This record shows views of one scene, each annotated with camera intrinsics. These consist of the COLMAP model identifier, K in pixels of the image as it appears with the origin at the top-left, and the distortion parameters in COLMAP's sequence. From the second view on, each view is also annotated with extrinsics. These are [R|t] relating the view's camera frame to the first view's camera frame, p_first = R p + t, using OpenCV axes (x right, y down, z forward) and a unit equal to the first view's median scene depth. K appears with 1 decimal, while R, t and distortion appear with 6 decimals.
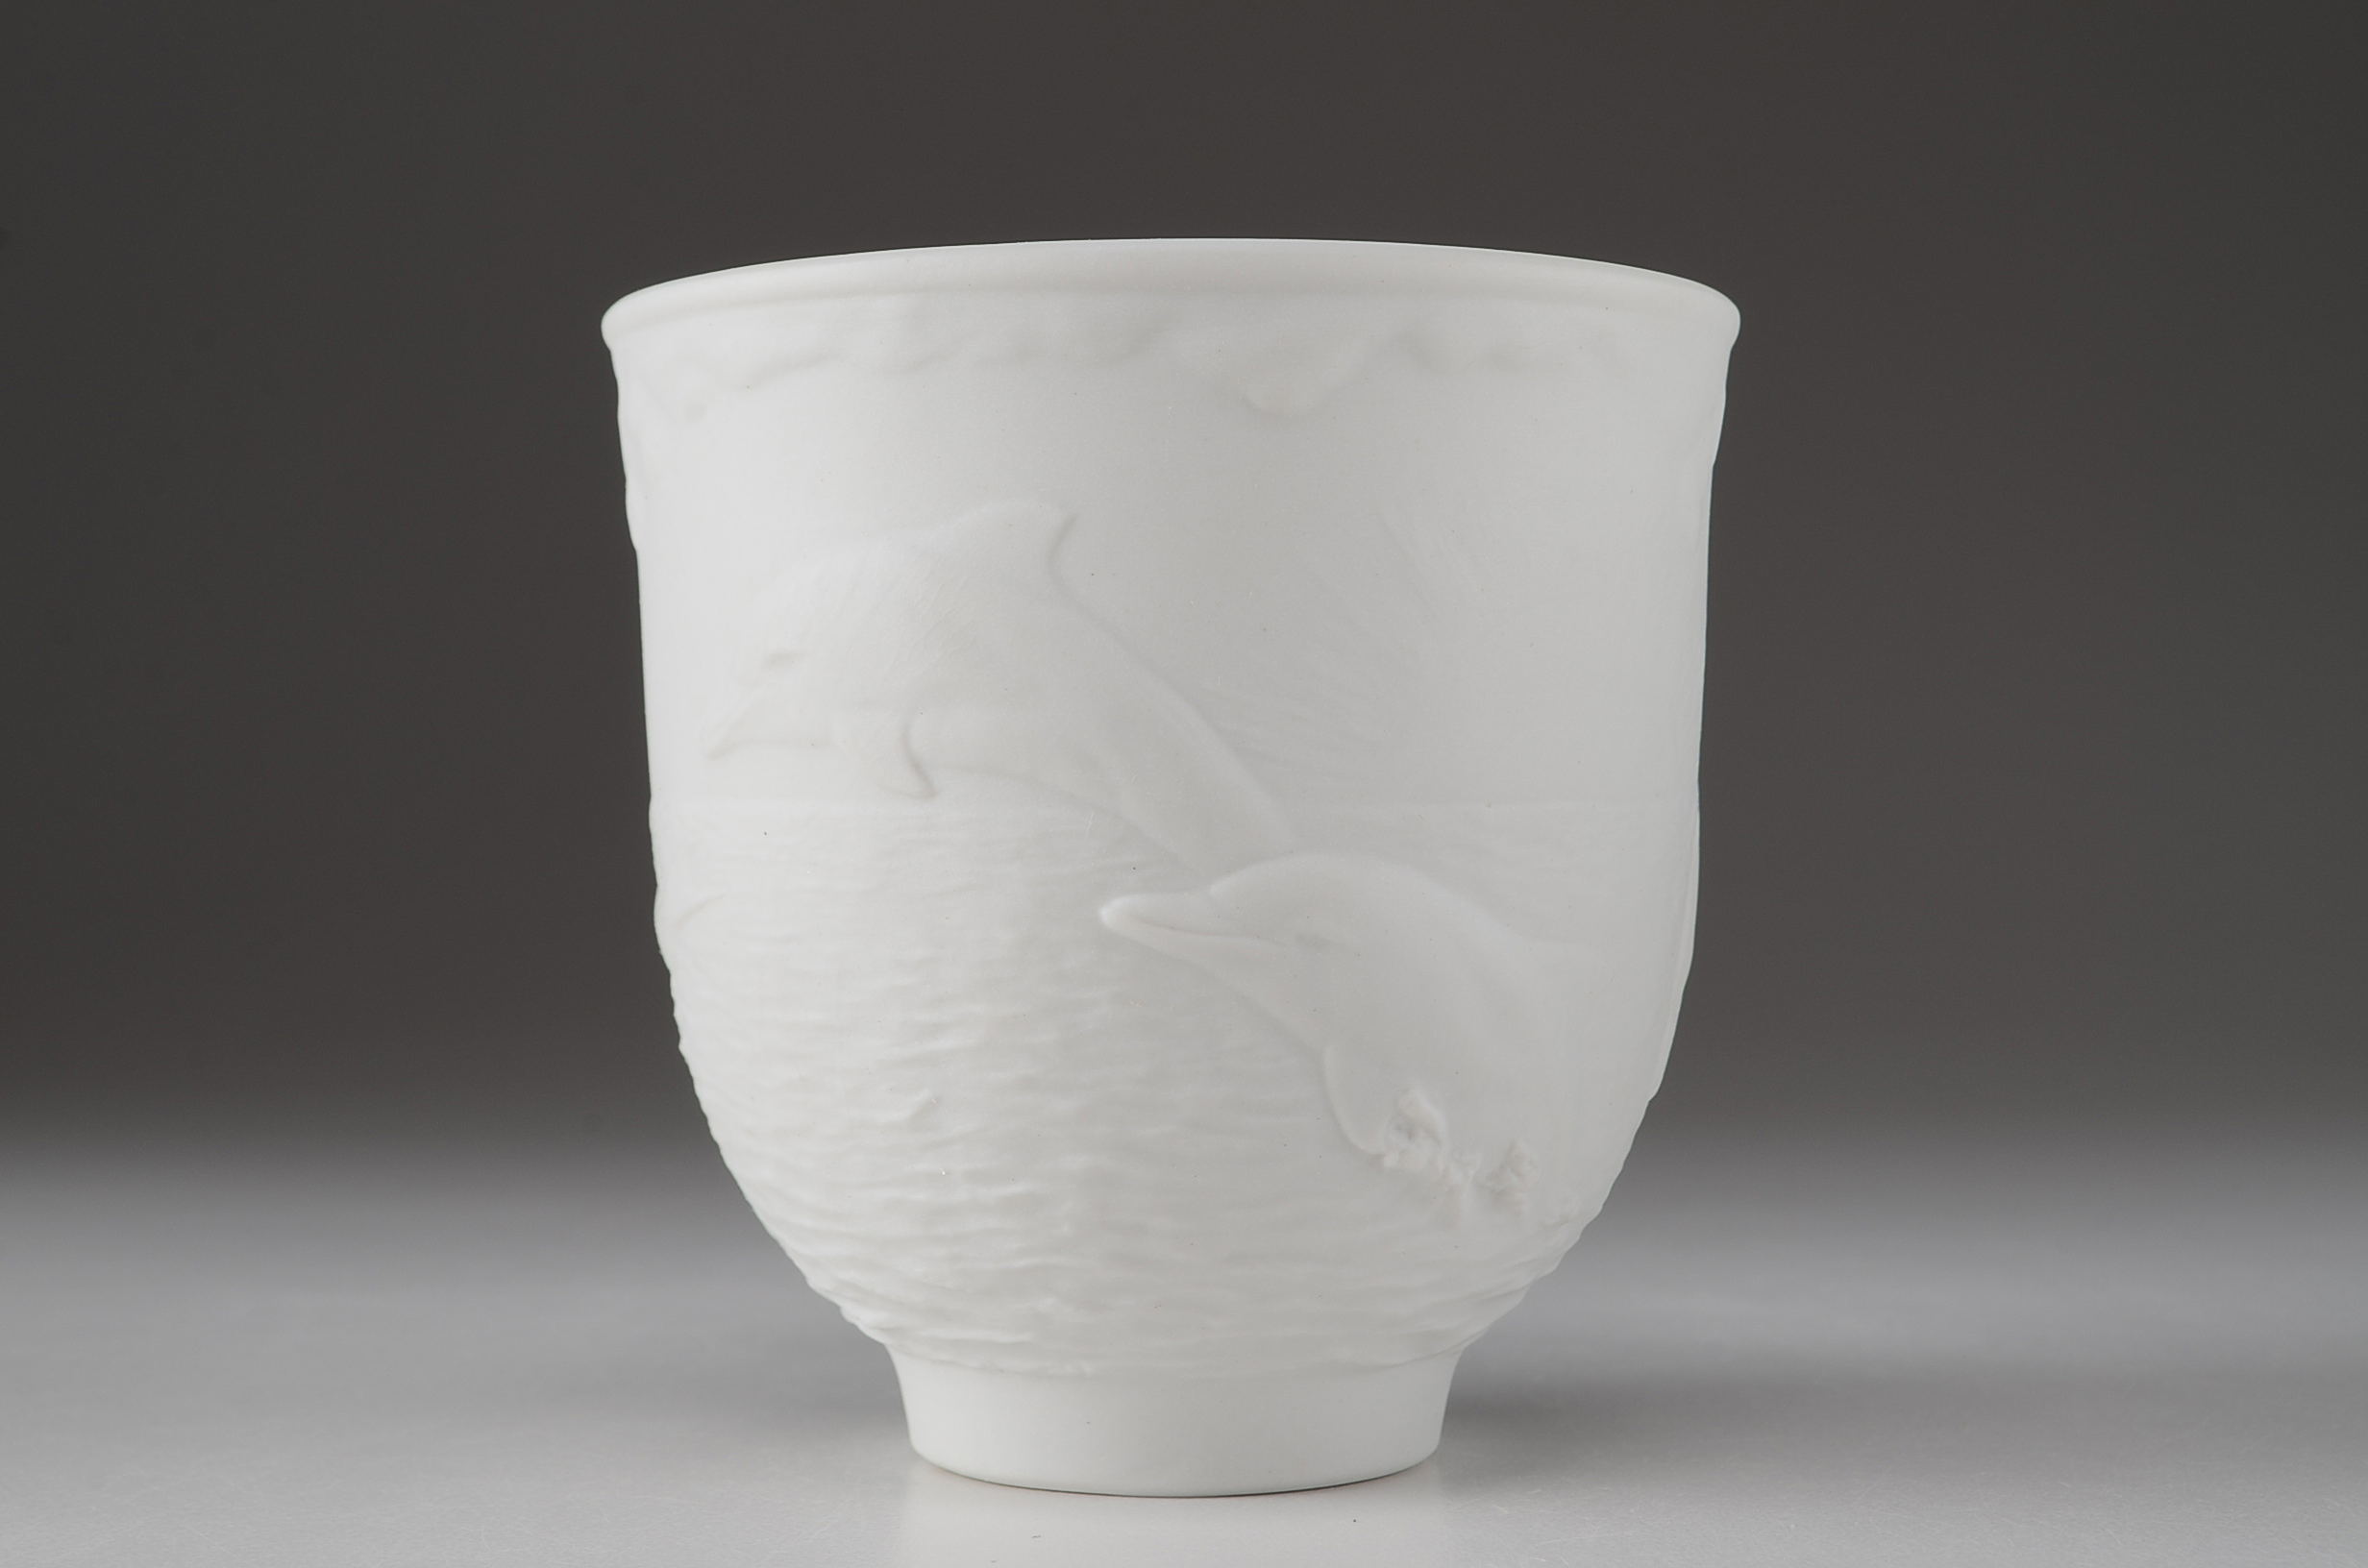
lens RADIAL K [[3875.6, 0, 1184.0], [0, 3875.6, 784.0], [0, 0, 1]] dist [-0.007776, -0.008074]
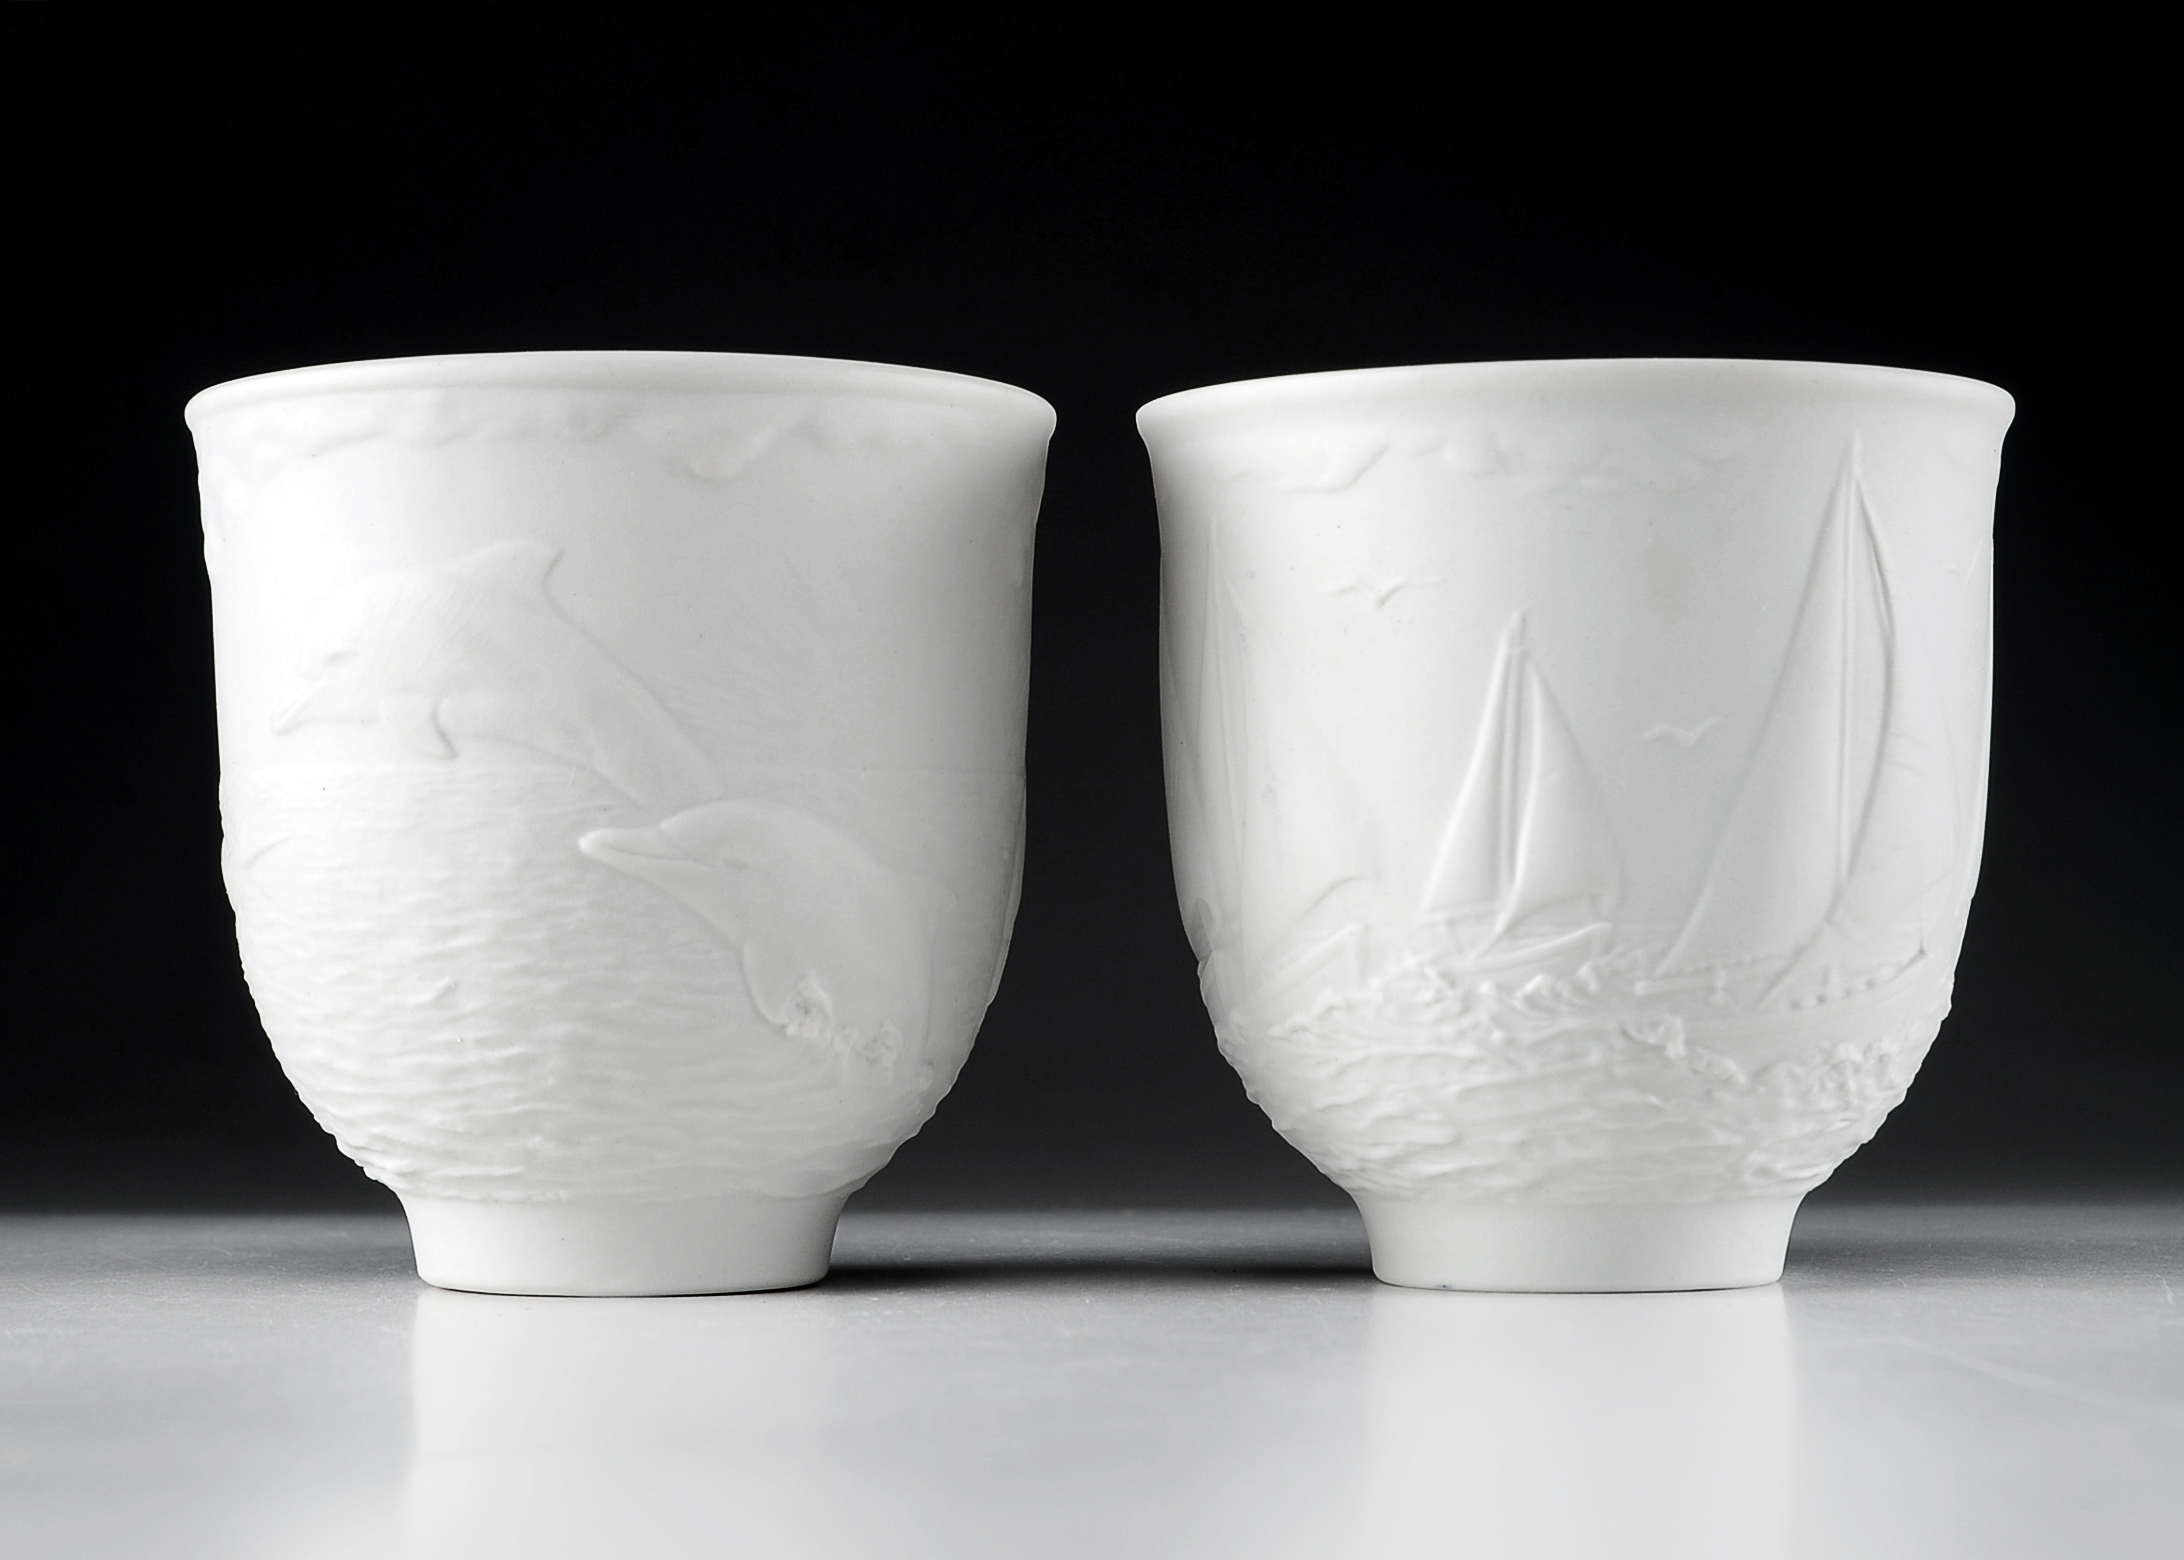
lens RADIAL K [[4847.1, 0, 1092.0], [0, 4847.1, 780.0], [0, 0, 1]] dist [0.032293, 0.195150]
pose [[0.992797, 0.004893, 0.119705, -0.045839], [0.001300, 0.998667, -0.051603, 0.097308], [-0.119798, 0.051387, 0.991468, -0.697137]]
